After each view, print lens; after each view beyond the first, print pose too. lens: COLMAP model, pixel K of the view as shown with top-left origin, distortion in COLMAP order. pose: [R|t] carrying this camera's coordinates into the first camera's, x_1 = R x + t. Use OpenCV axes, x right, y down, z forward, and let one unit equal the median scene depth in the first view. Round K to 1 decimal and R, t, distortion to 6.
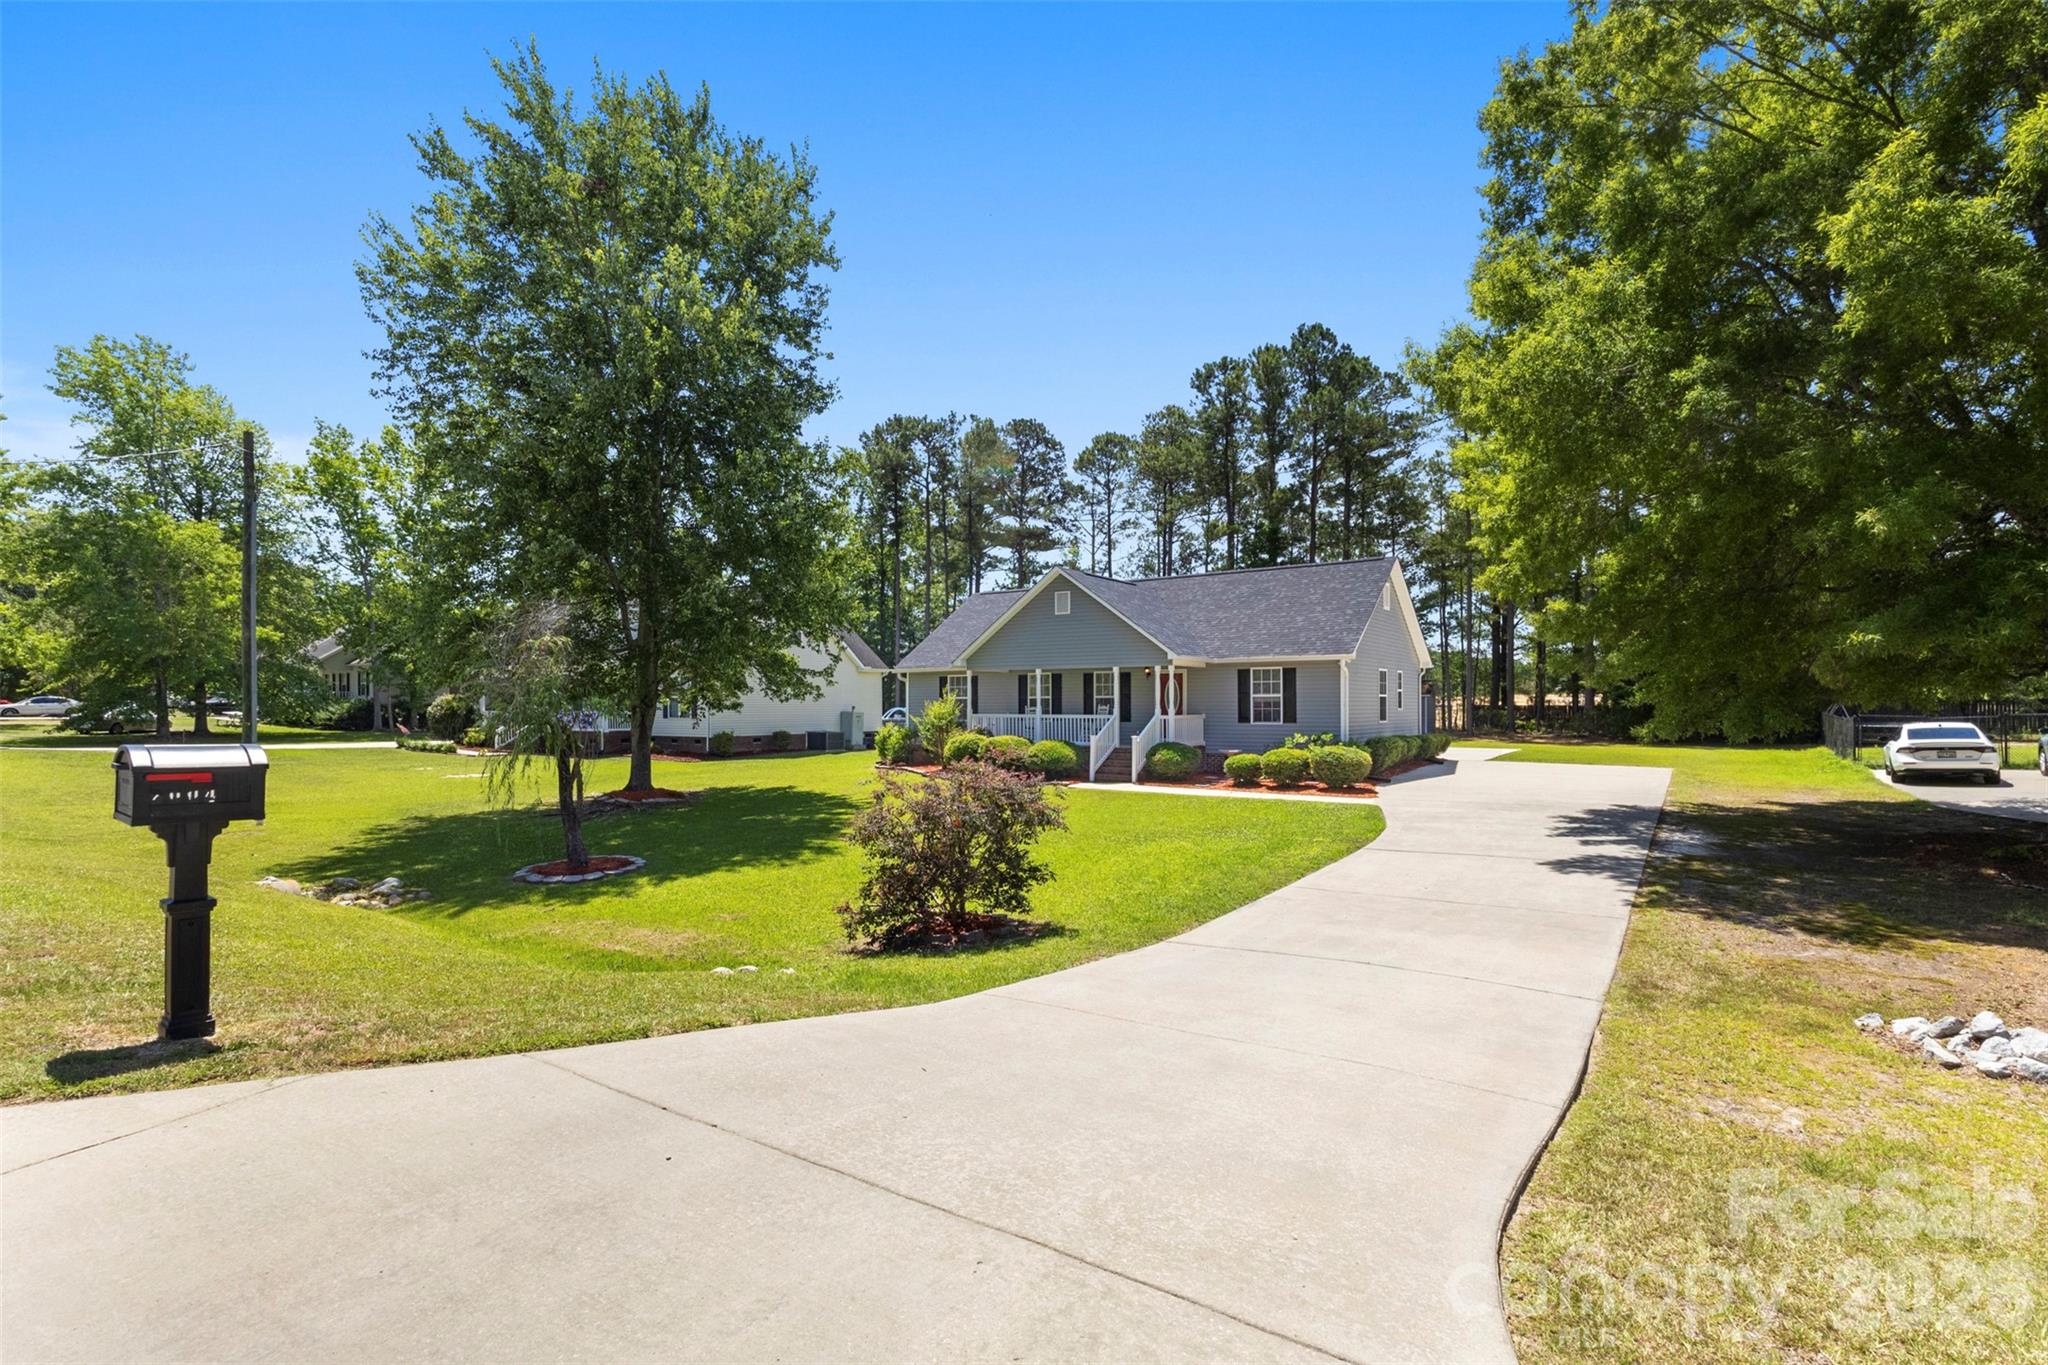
lens RADIAL K [[957.0, 0, 1021.9], [0, 957.0, 694.1], [0, 0, 1]] dist [0.004555, -0.000207]
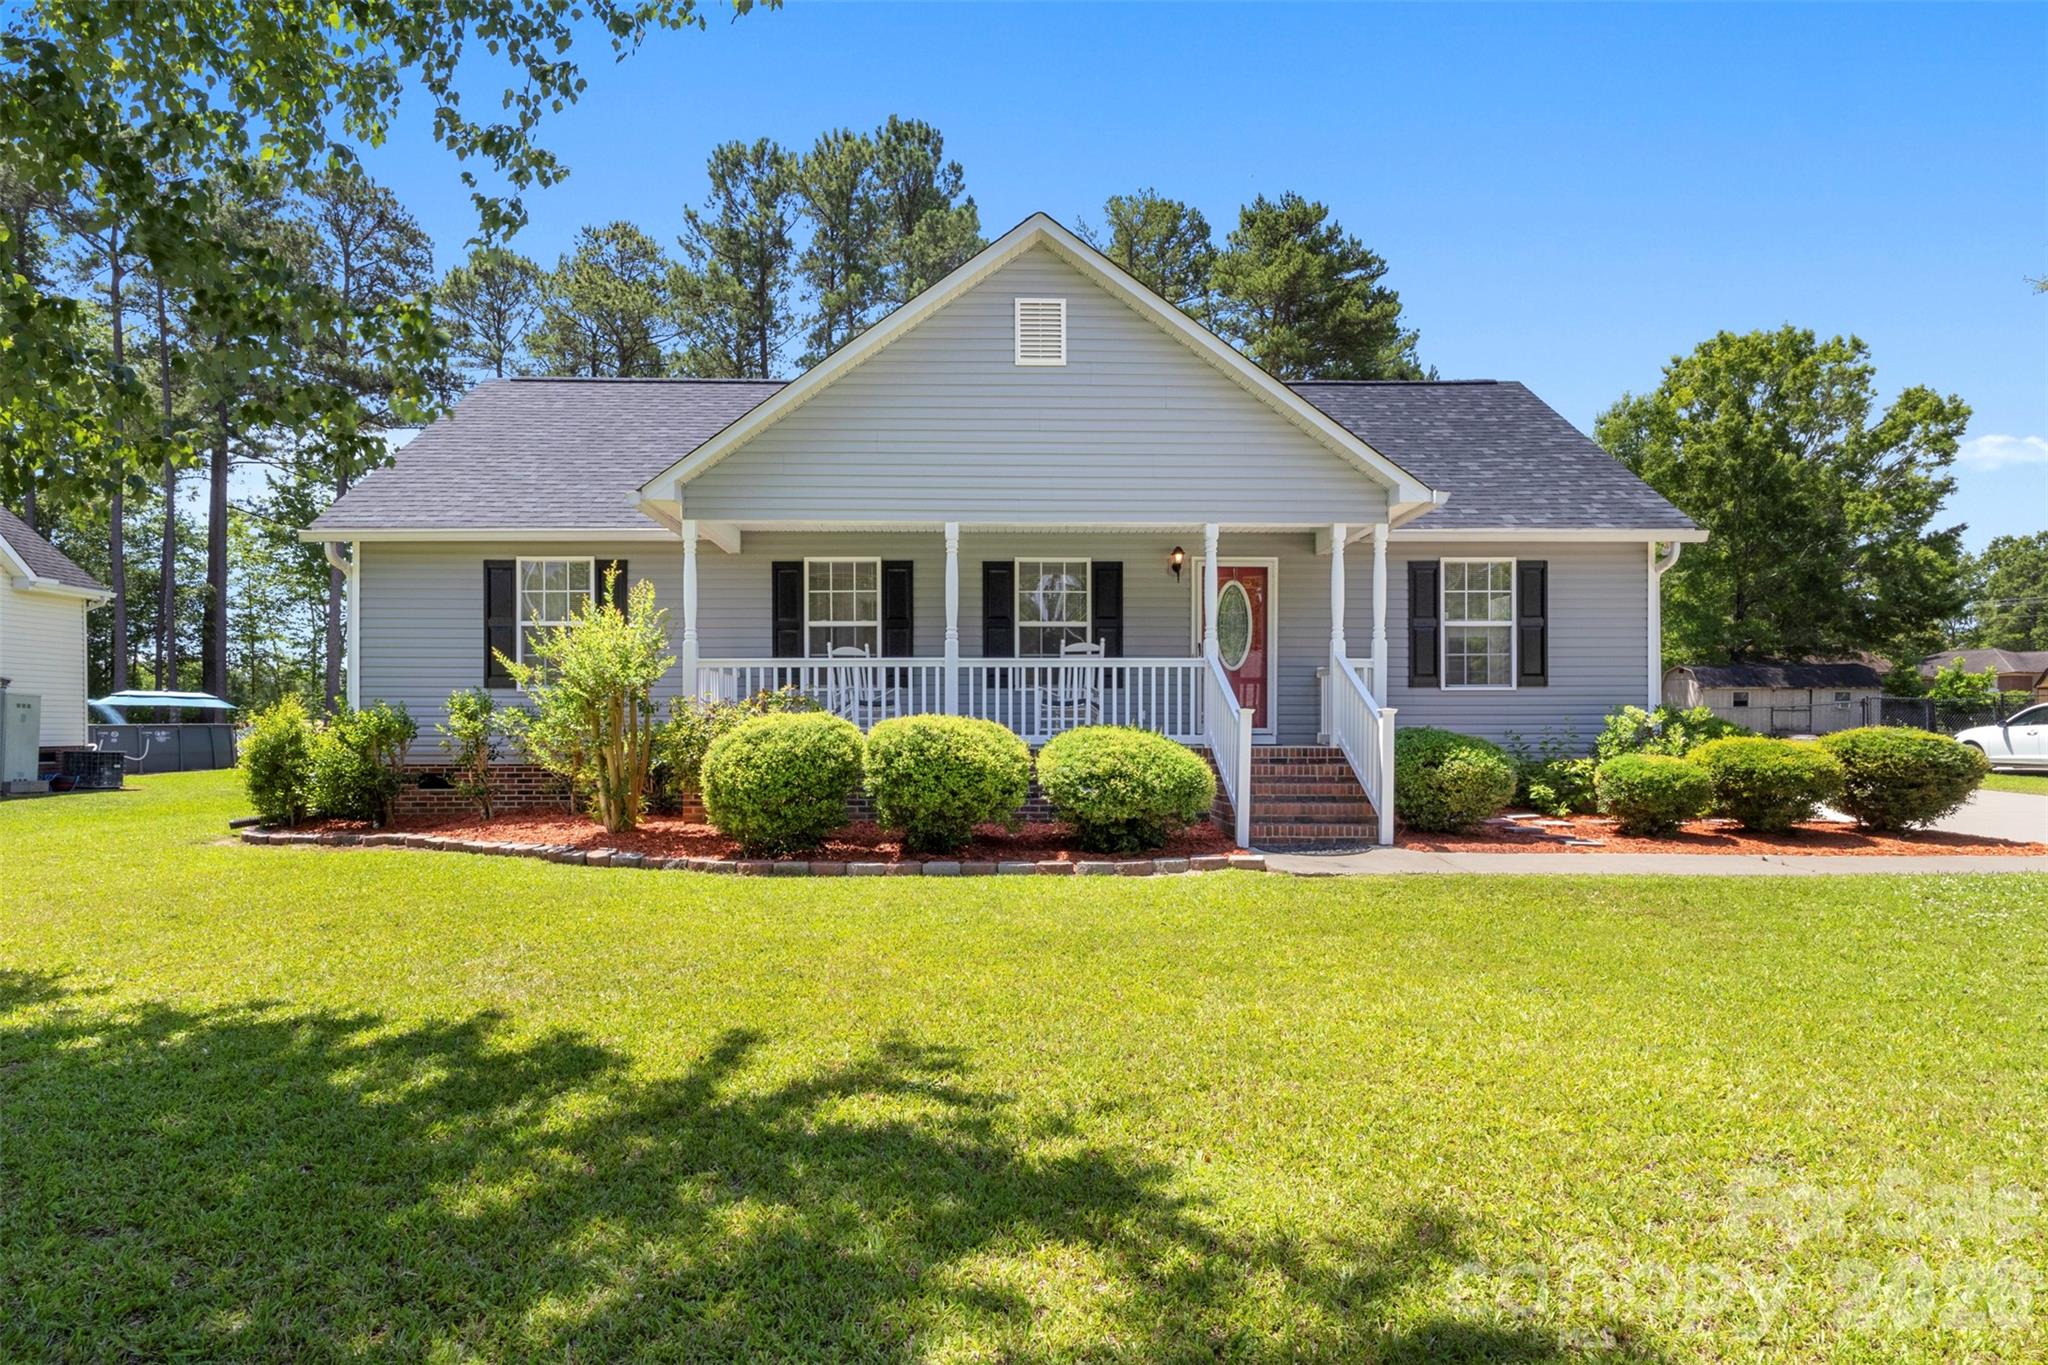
lens RADIAL K [[1121.8, 0, 1016.2], [0, 1121.8, 729.2], [0, 0, 1]] dist [-0.000373, 0.000155]
pose [[0.799984, -0.003790, 0.600009, -0.093724], [-0.003975, 0.999925, 0.011616, 0.019714], [-0.600008, -0.011678, 0.799909, 0.314867]]
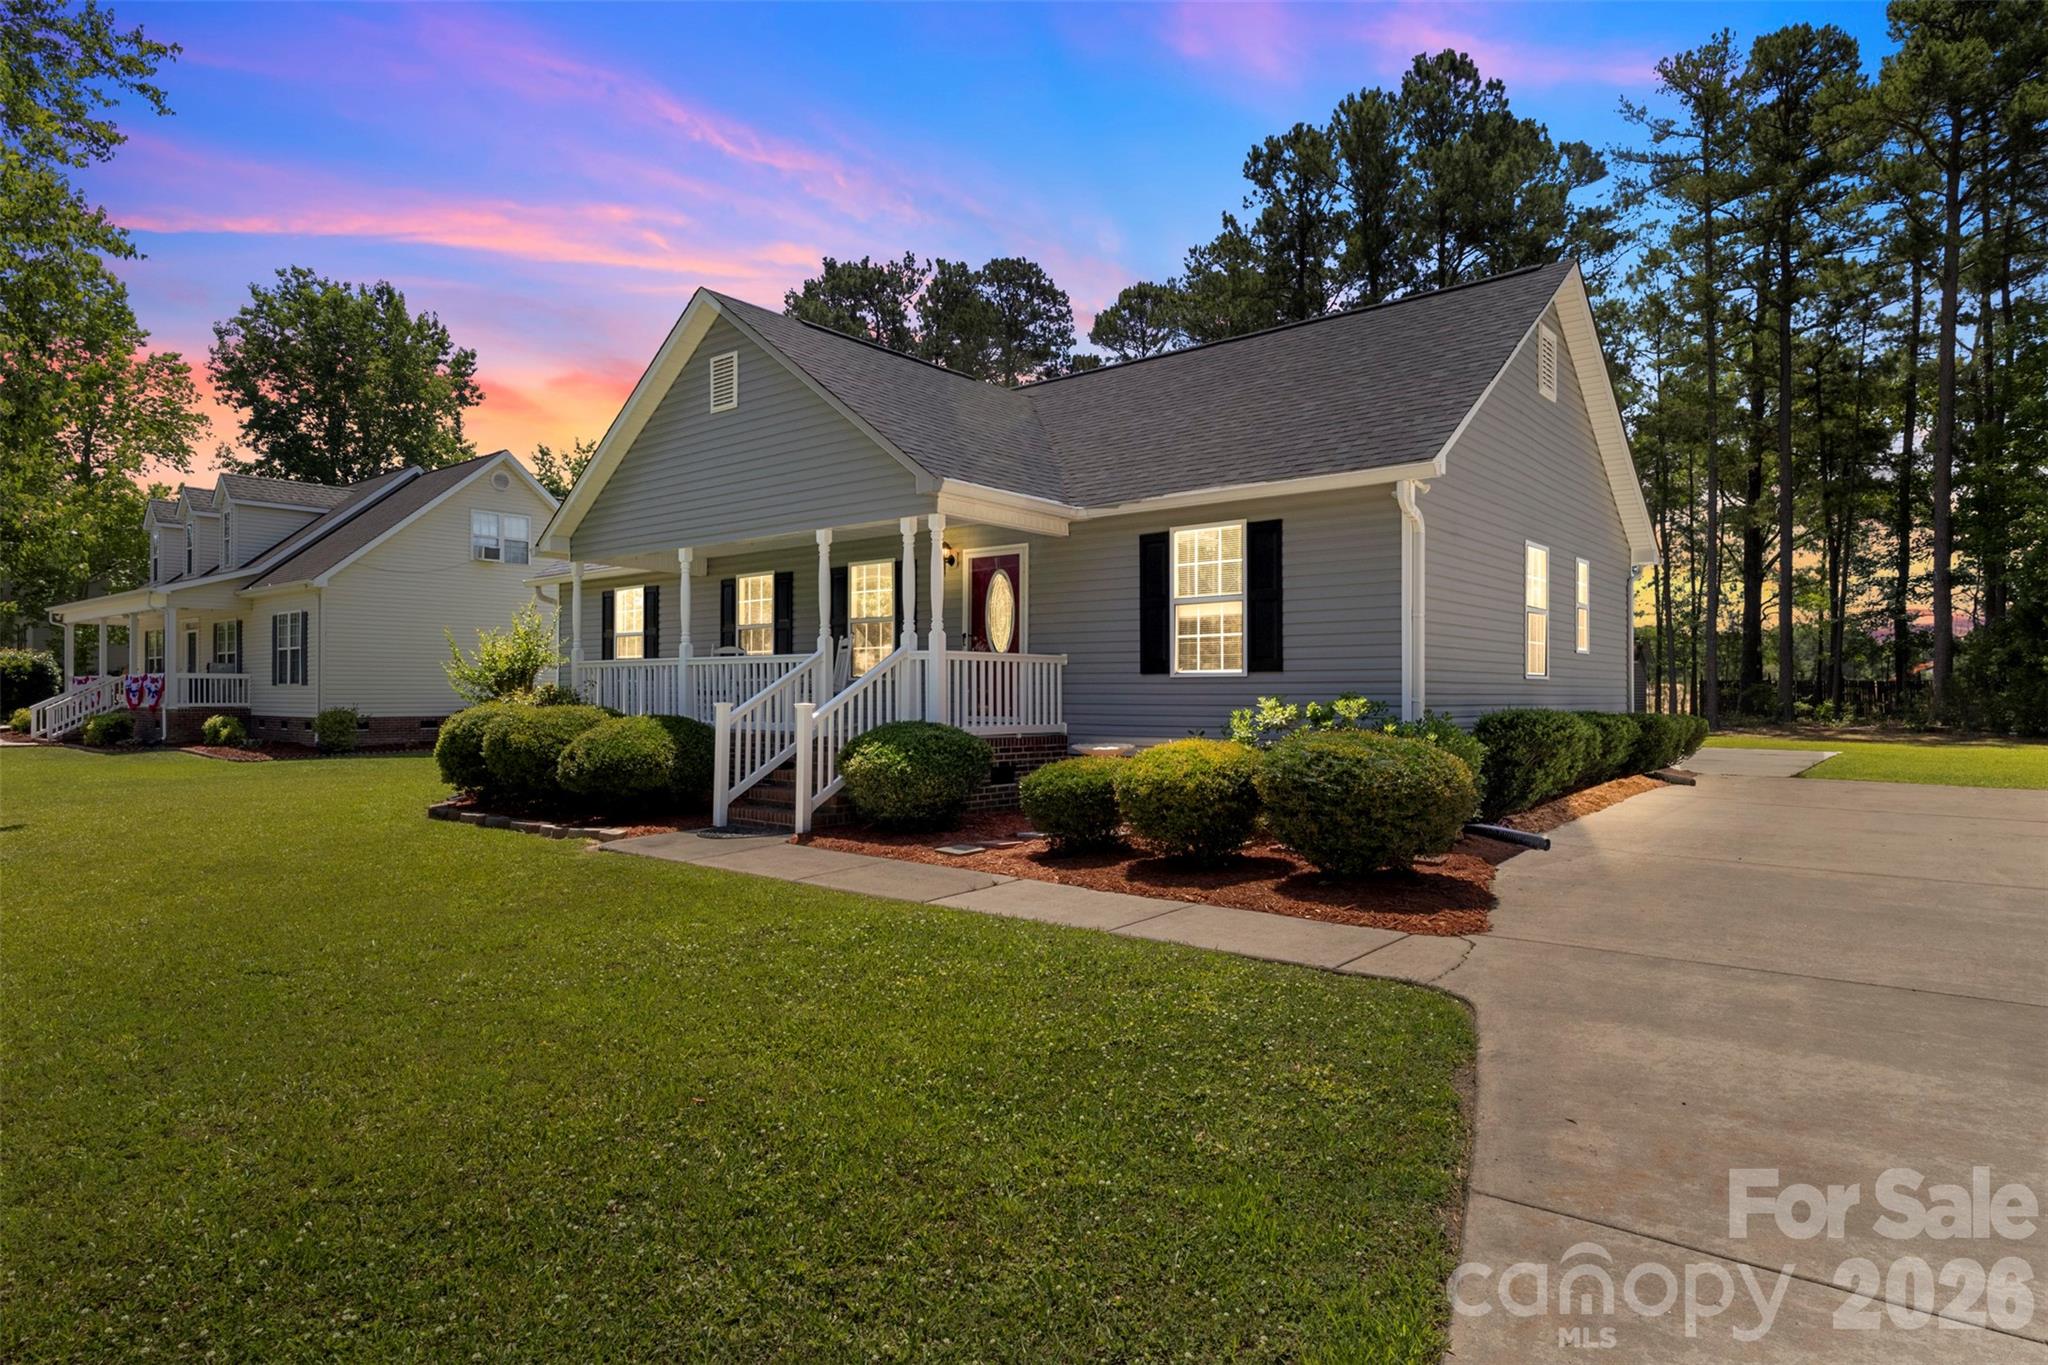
lens RADIAL K [[1122.1, 0, 1023.7], [0, 1122.1, 697.0], [0, 0, 1]] dist [-0.008941, -0.001331]
pose [[0.996043, 0.004925, -0.088732, 0.098582], [-0.003926, 0.999927, 0.011424, 0.015244], [0.088782, -0.011030, 0.995990, 0.246940]]
